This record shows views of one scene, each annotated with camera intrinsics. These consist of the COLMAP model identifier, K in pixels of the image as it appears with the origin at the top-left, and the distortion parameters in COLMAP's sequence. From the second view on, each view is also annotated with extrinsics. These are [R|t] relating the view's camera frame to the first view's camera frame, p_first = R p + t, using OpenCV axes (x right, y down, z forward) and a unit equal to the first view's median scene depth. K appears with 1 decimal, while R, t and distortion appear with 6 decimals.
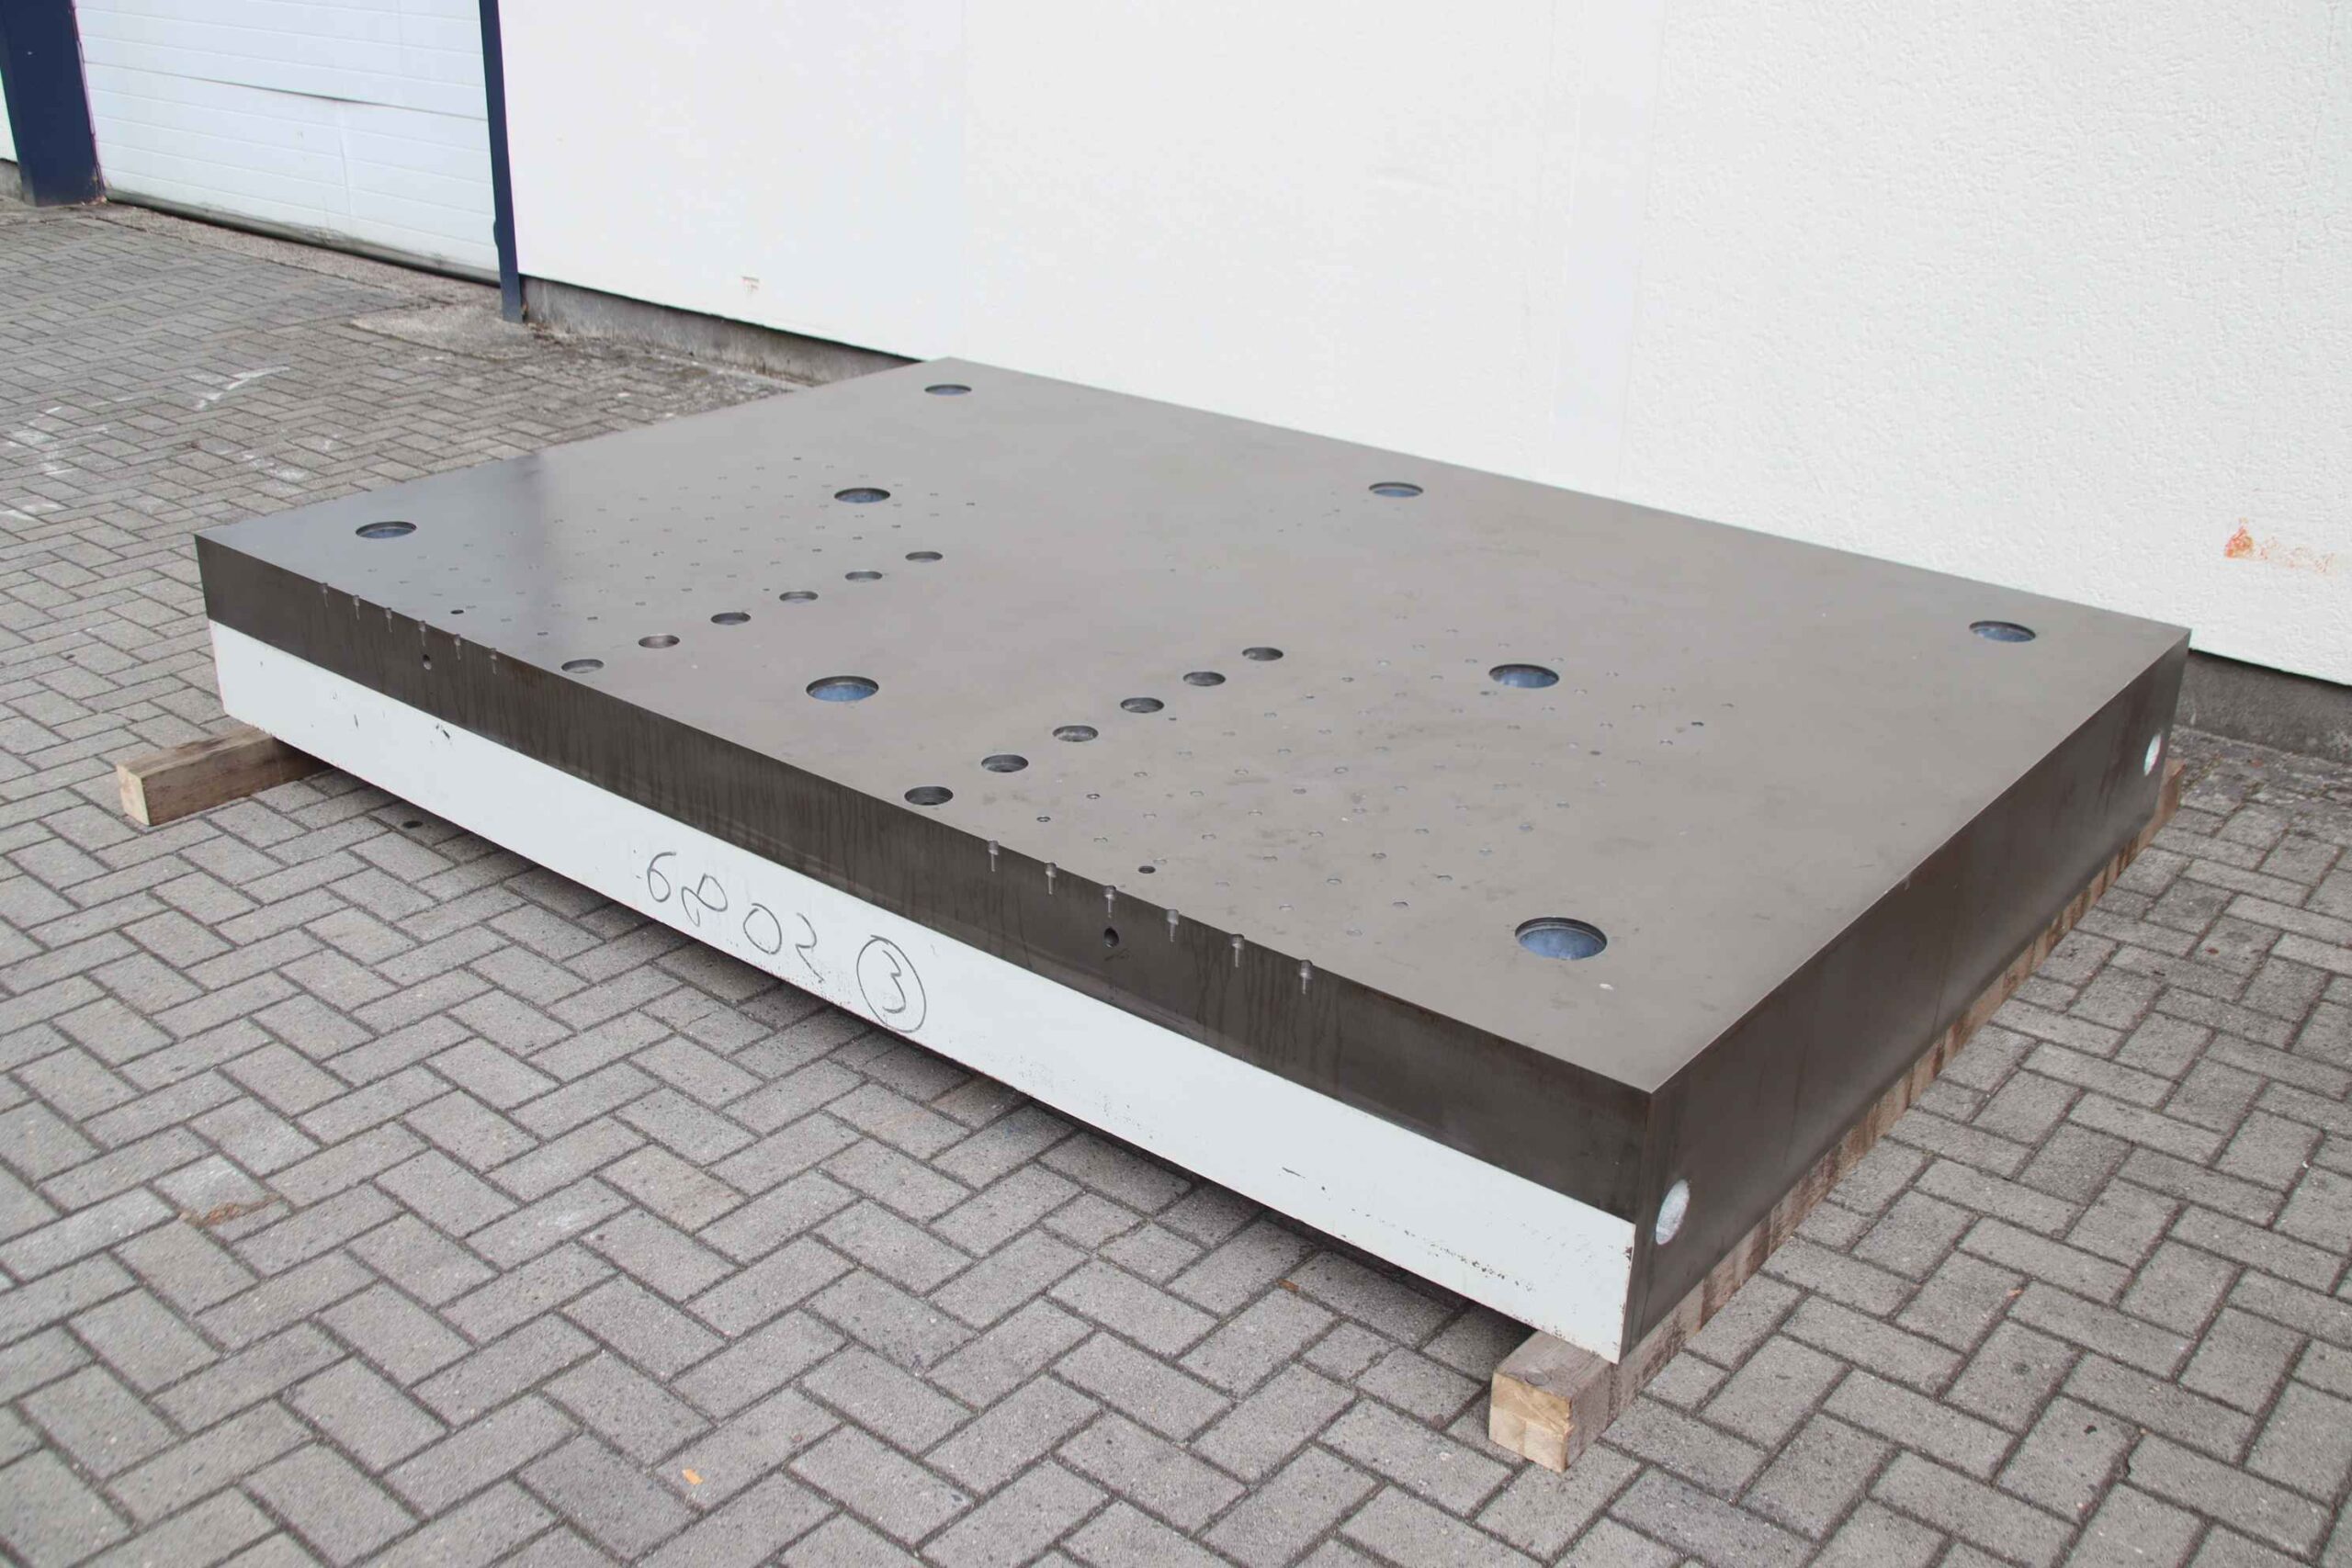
lens RADIAL K [[2210.3, 0, 1188.5], [0, 2210.3, 779.8], [0, 0, 1]] dist [-0.144877, 0.171736]
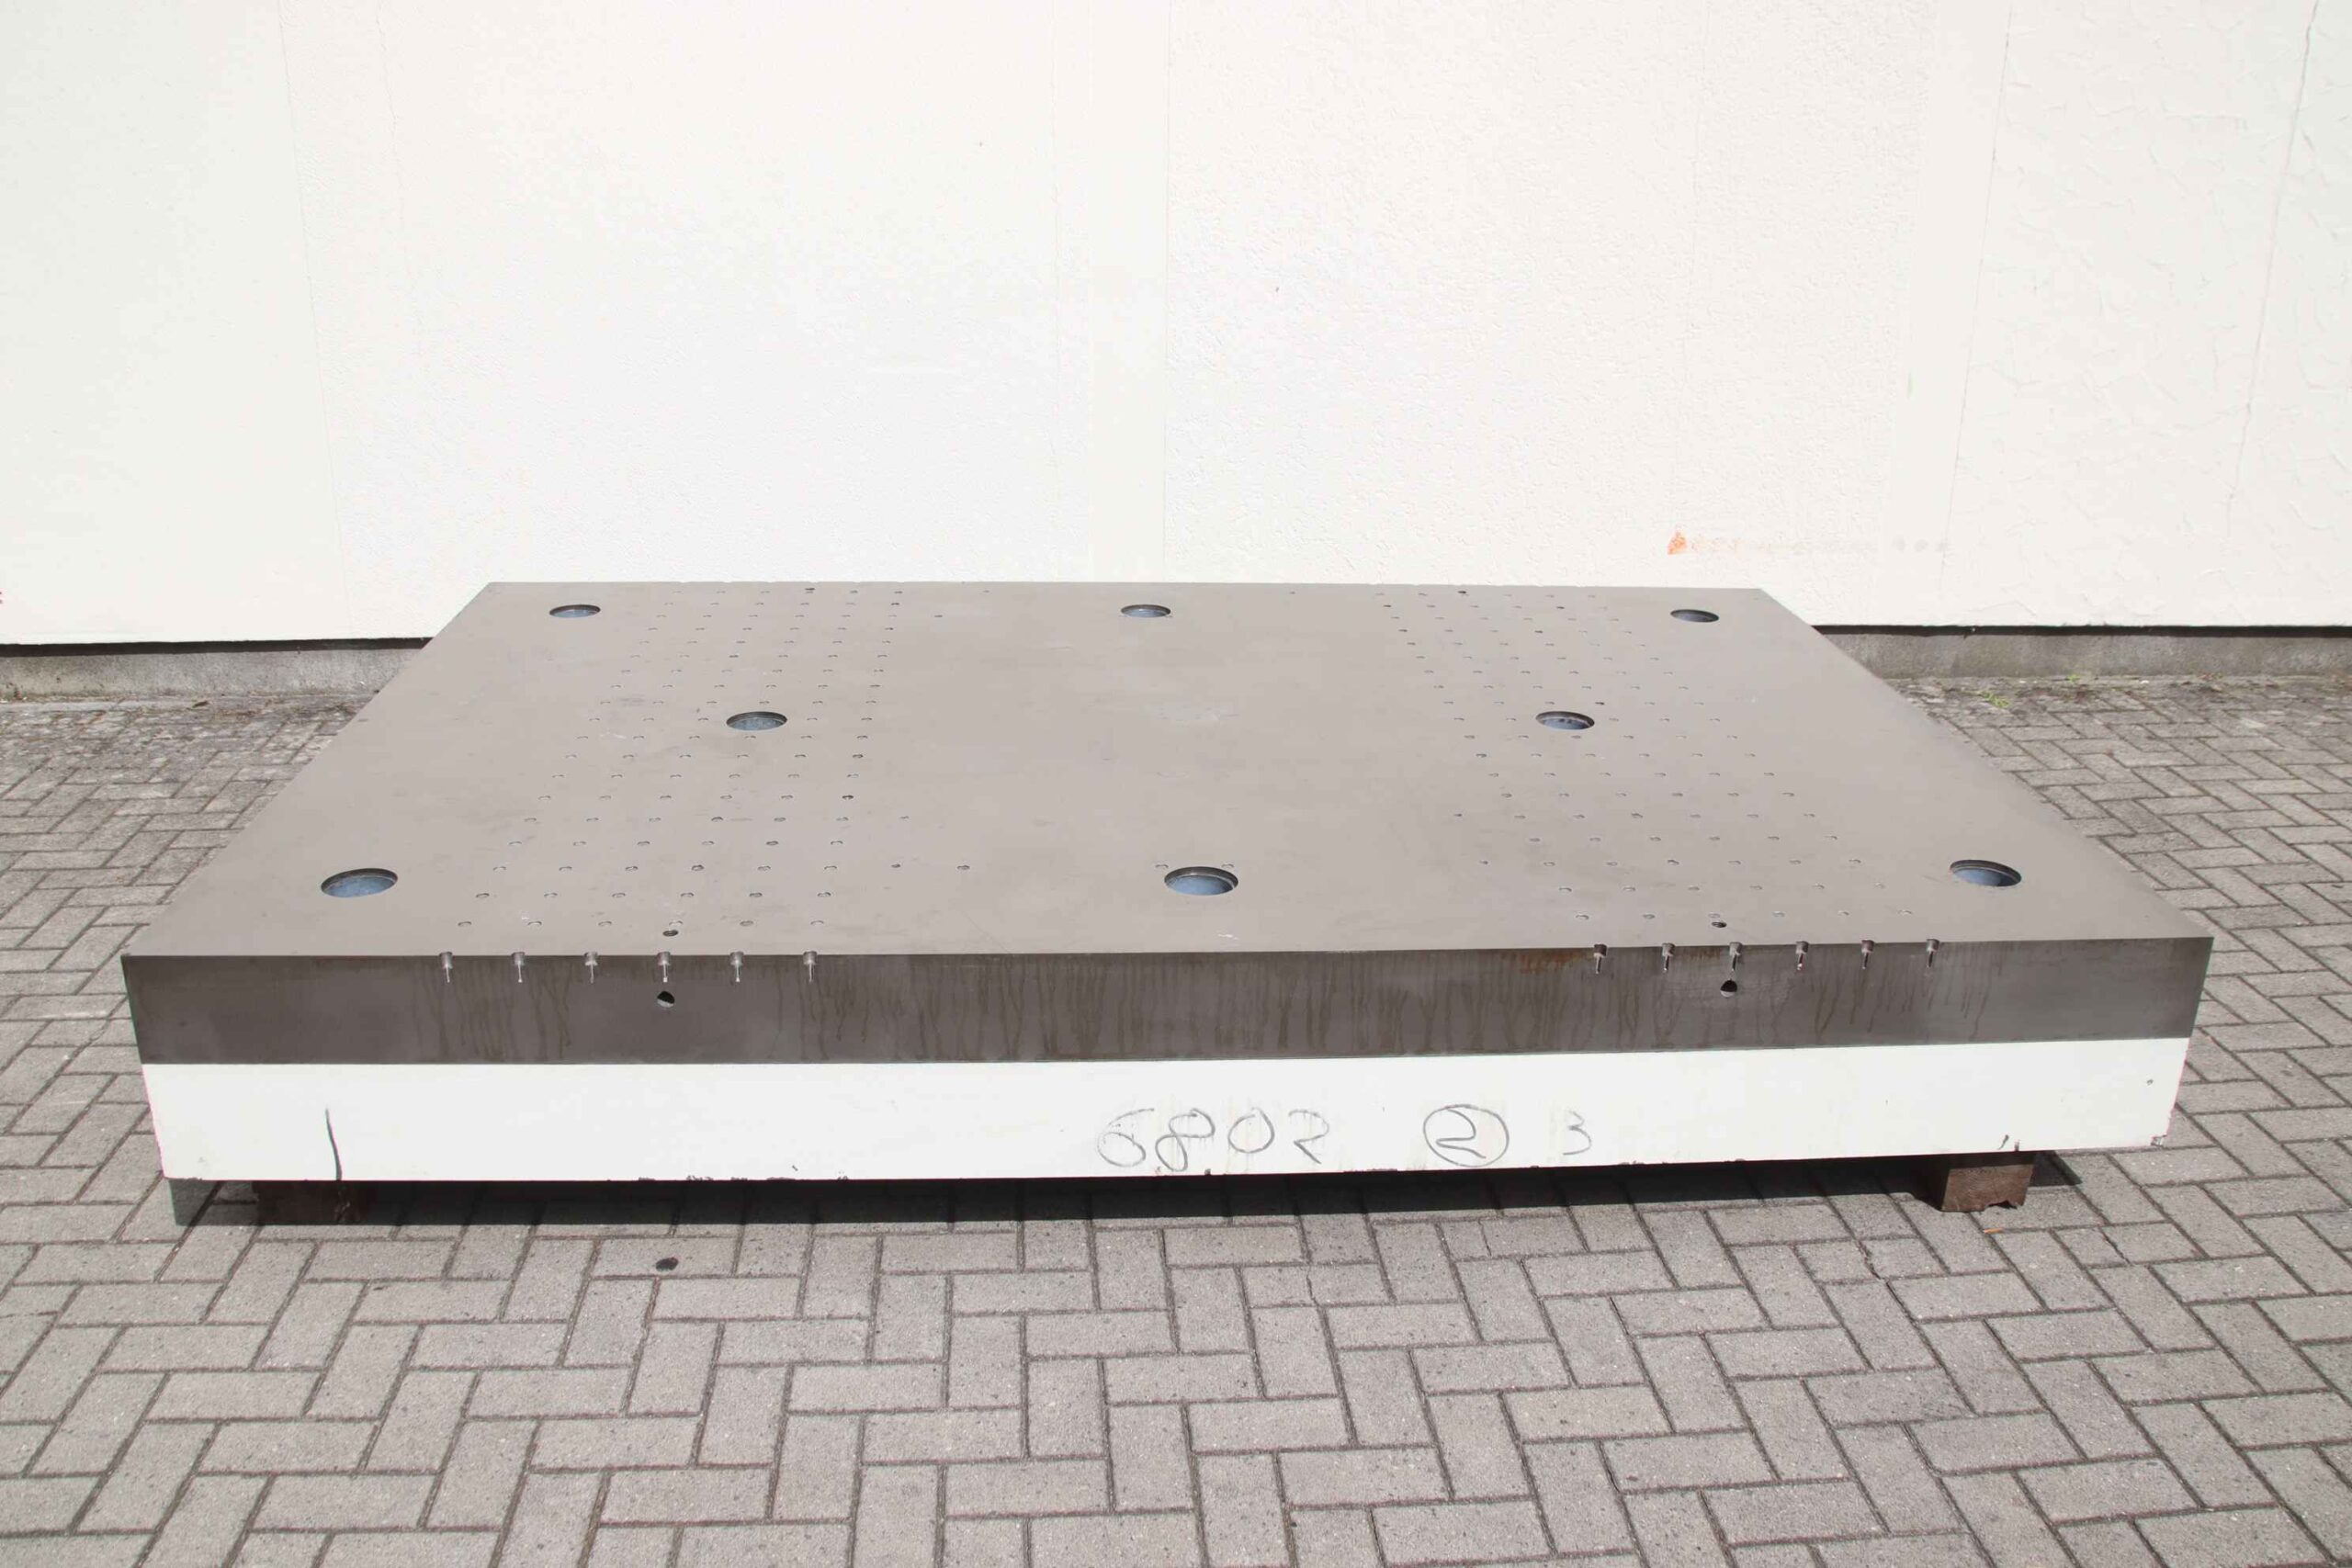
lens RADIAL K [[1969.2, 0, 1184.6], [0, 1969.2, 786.5], [0, 0, 1]] dist [-0.162168, 0.126358]
pose [[0.718812, -0.253760, 0.647236, -0.844236], [0.276277, 0.958598, 0.069006, -0.193775], [-0.637950, 0.129214, 0.759160, 0.404433]]
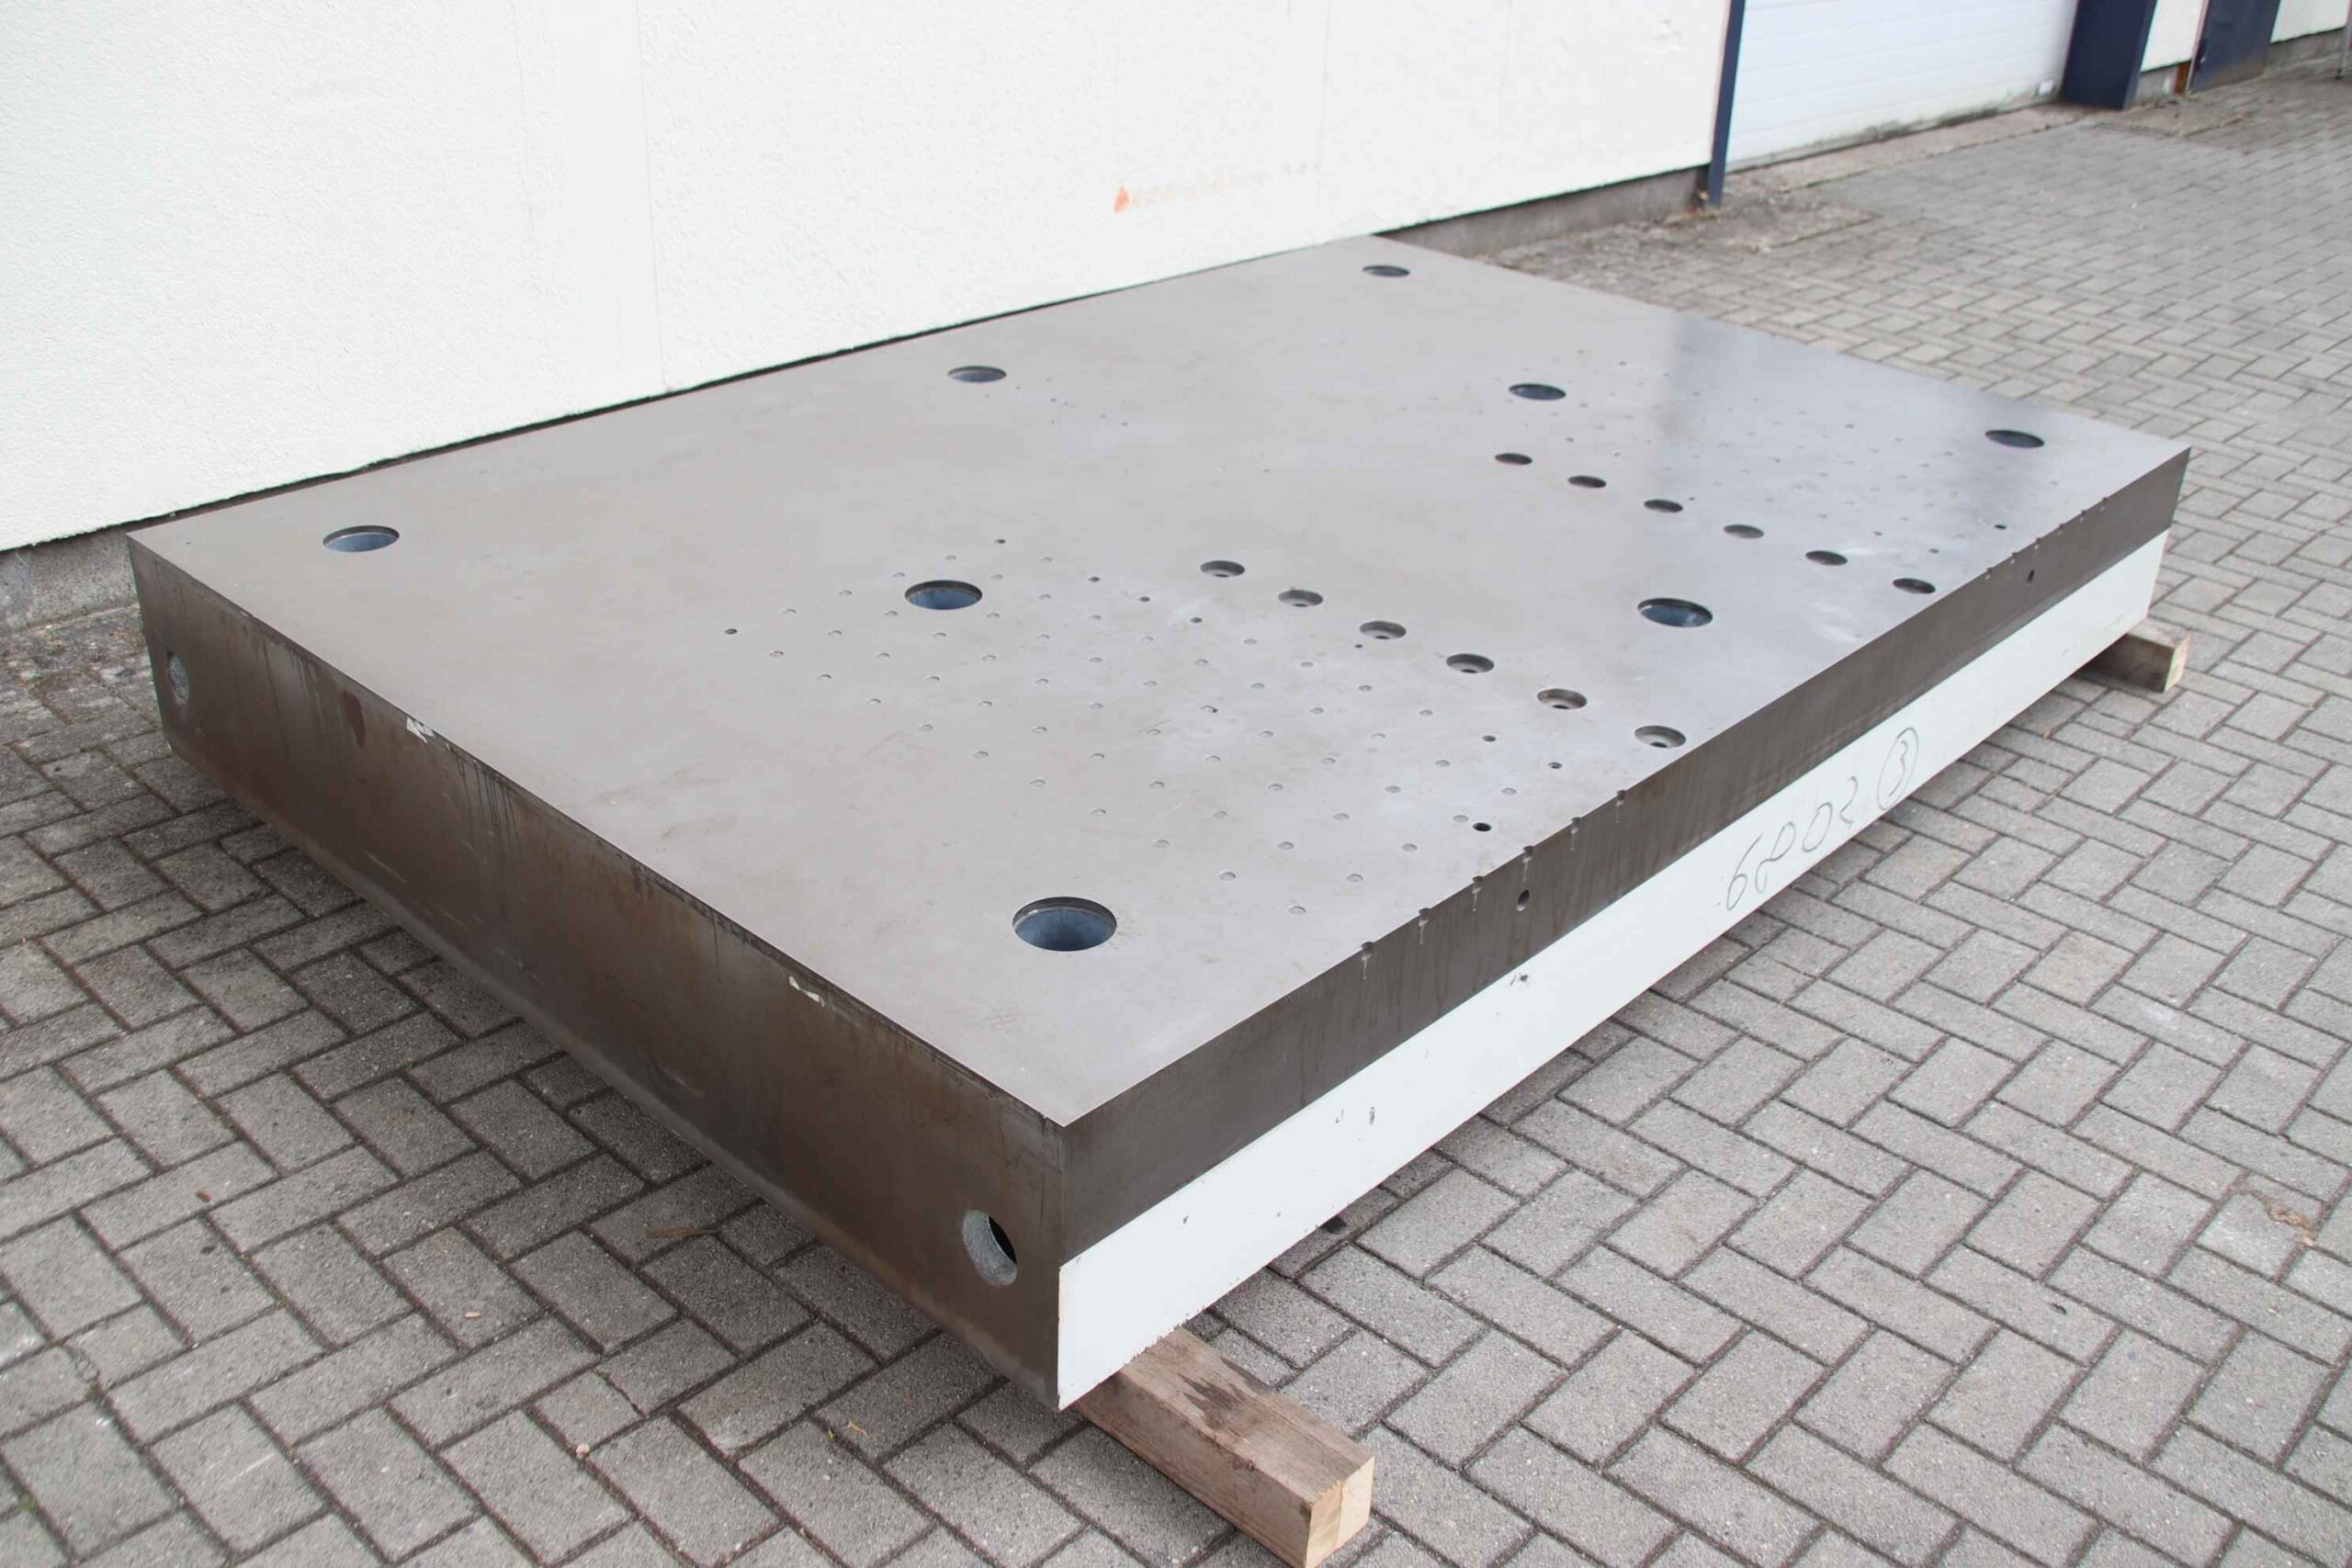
lens RADIAL K [[2133.2, 0, 1176.0], [0, 2133.2, 784.0], [0, 0, 1]] dist [-0.154932, 0.162045]
pose [[0.068577, -0.480573, 0.874270, -1.133926], [0.358443, 0.829685, 0.427949, -0.505522], [-0.931029, 0.284029, 0.229155, 1.134214]]
